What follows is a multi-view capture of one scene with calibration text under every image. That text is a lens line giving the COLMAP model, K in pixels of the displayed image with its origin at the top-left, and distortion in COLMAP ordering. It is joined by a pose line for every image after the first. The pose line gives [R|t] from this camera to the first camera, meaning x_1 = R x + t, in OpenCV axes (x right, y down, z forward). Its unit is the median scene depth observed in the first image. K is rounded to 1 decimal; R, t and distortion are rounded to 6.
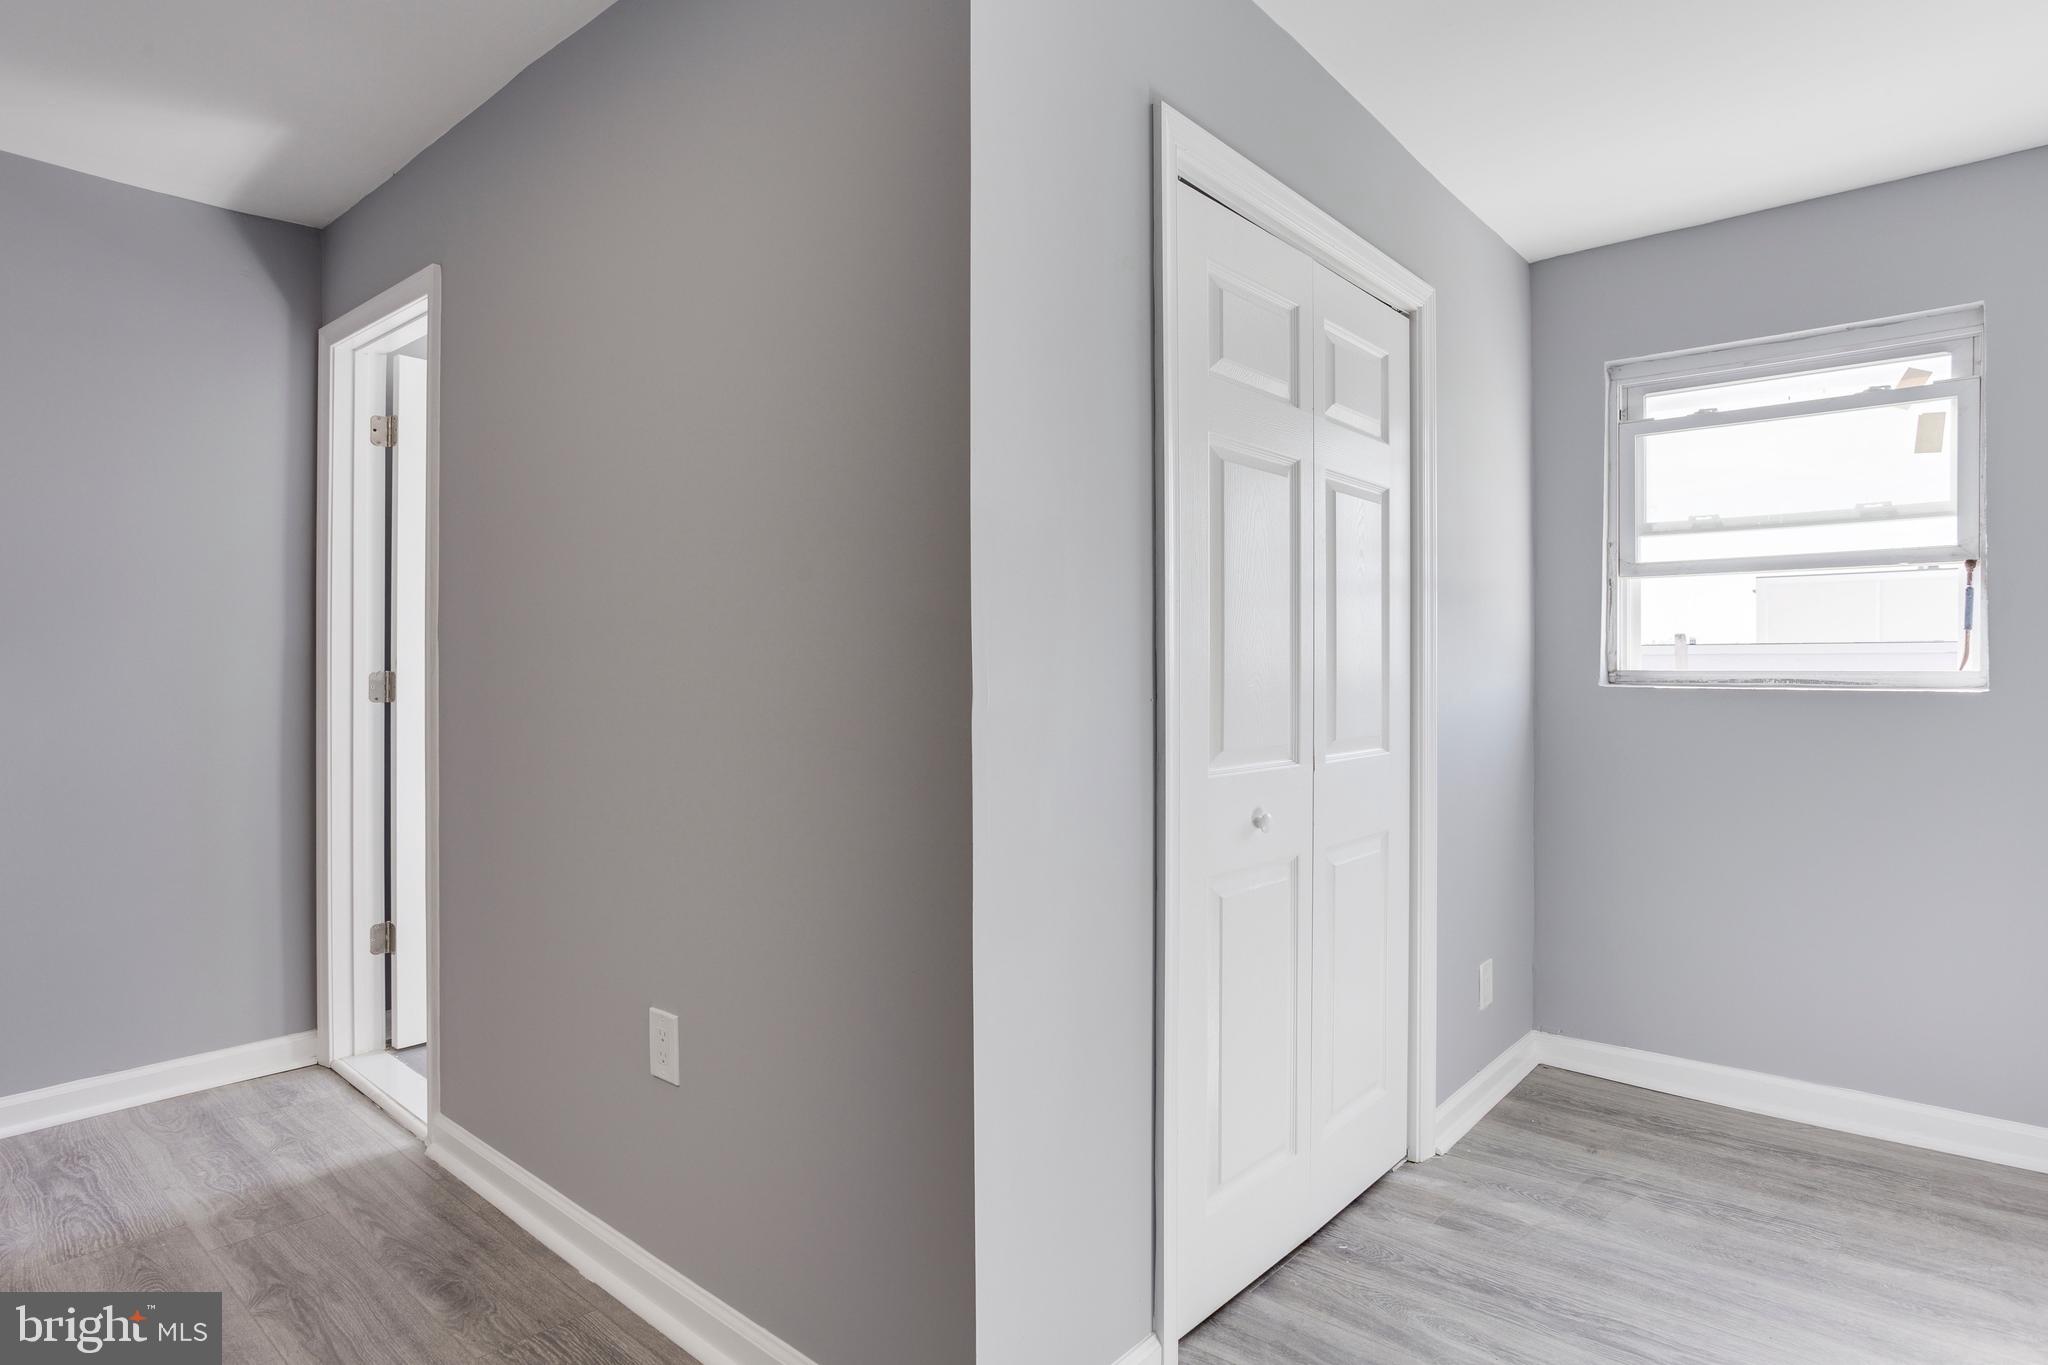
lens RADIAL K [[949.3, 0, 1019.0], [0, 949.3, 672.2], [0, 0, 1]] dist [-0.008266, 0.001067]
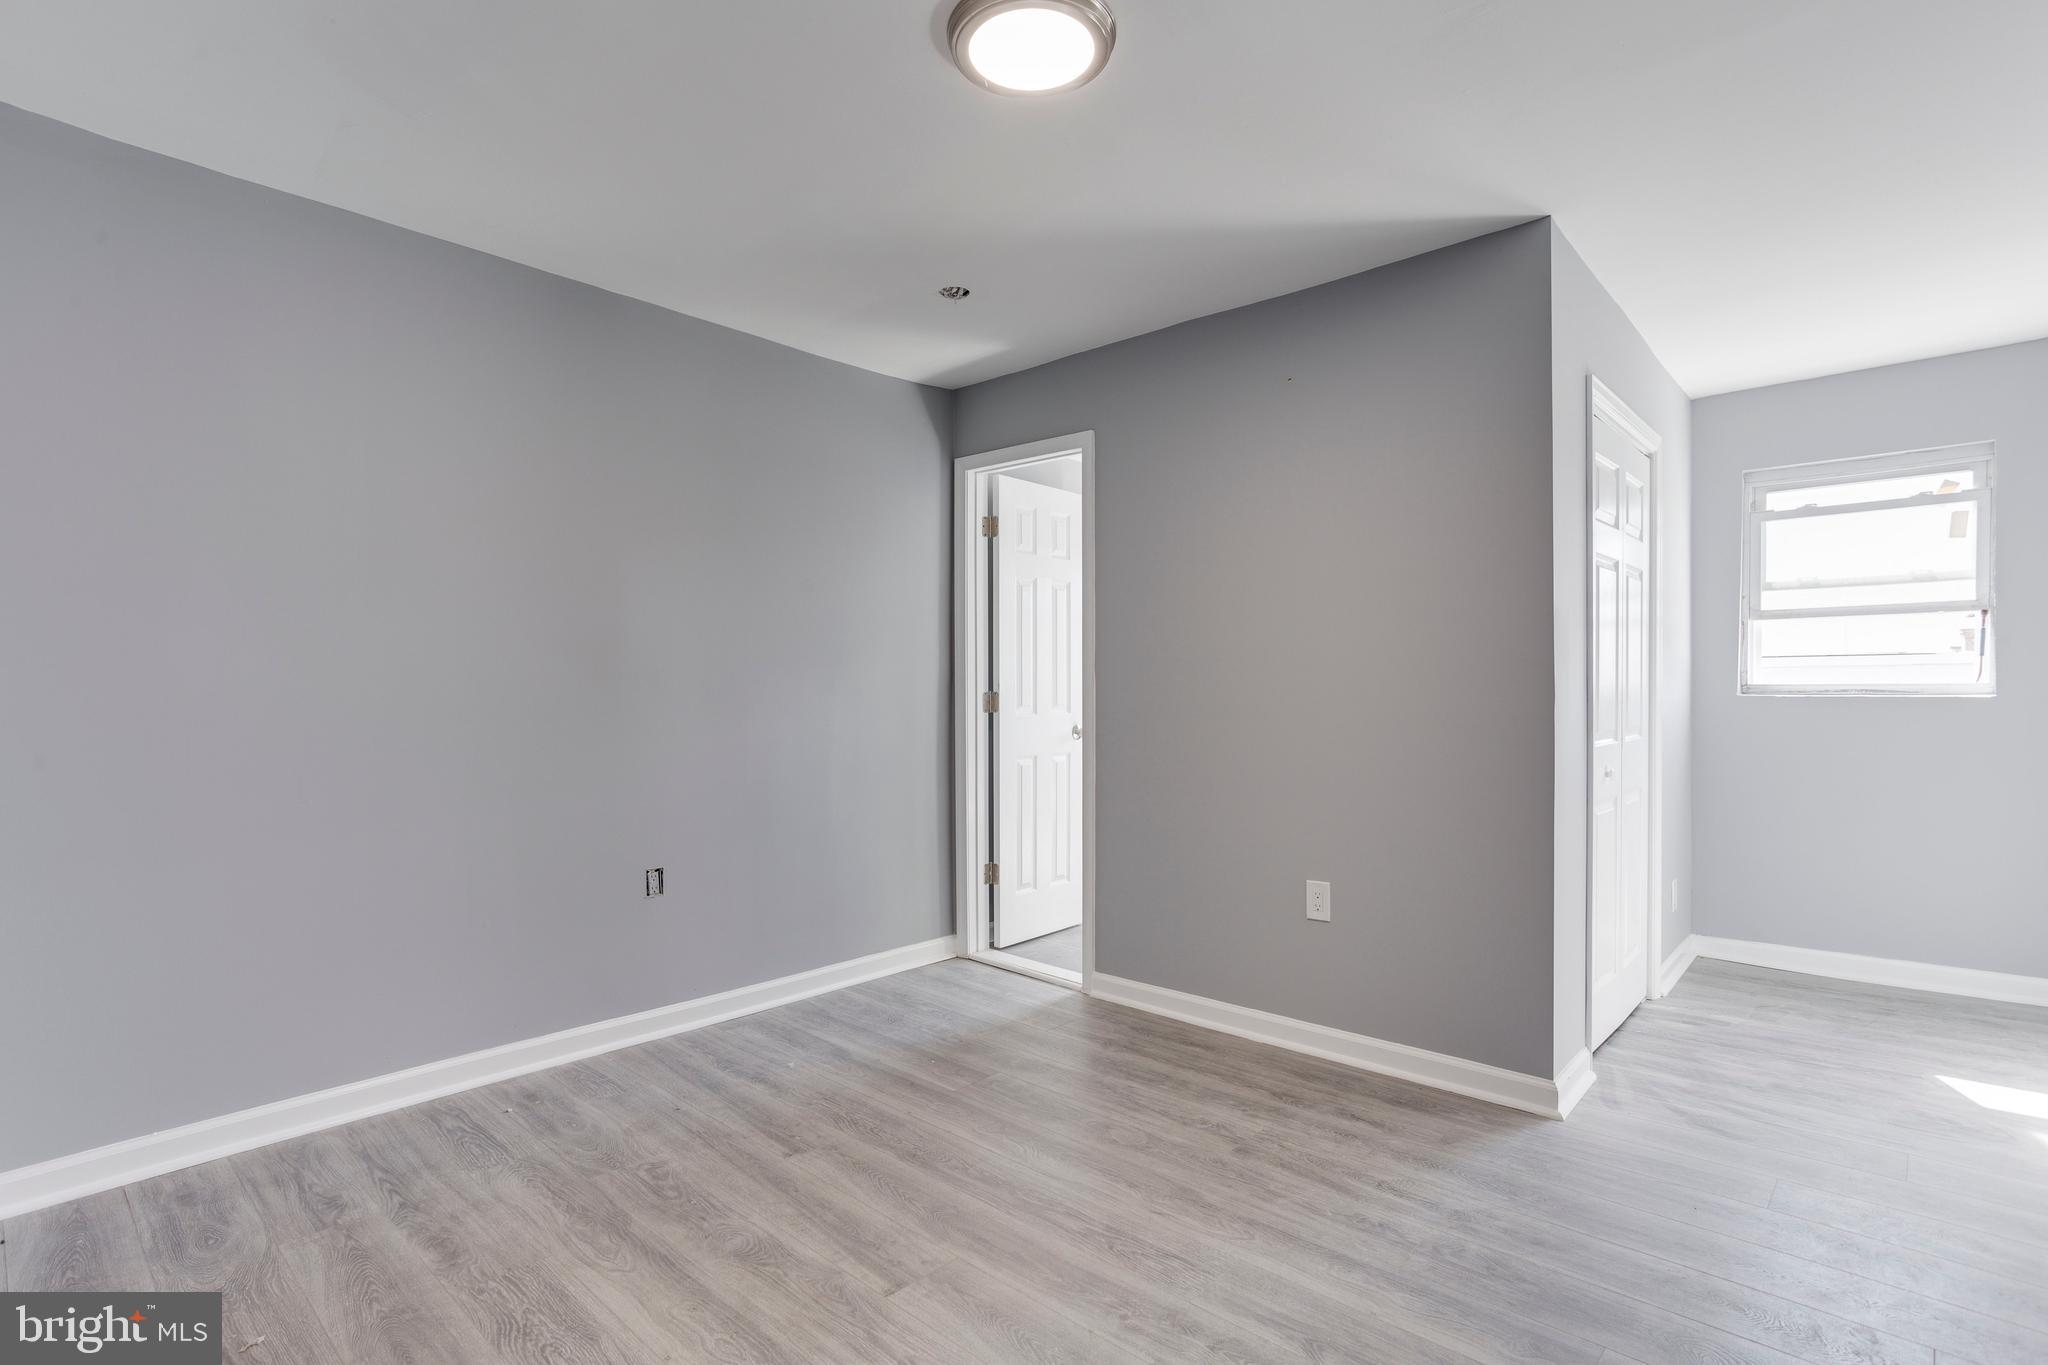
lens RADIAL K [[861.8, 0, 1190.8], [0, 861.8, 704.2], [0, 0, 1]] dist [0.000040, 0.004666]
pose [[0.997445, -0.008328, 0.070949, -0.356372], [0.007122, 0.999826, 0.017233, -0.000254], [-0.071080, -0.016684, 0.997331, -0.293699]]
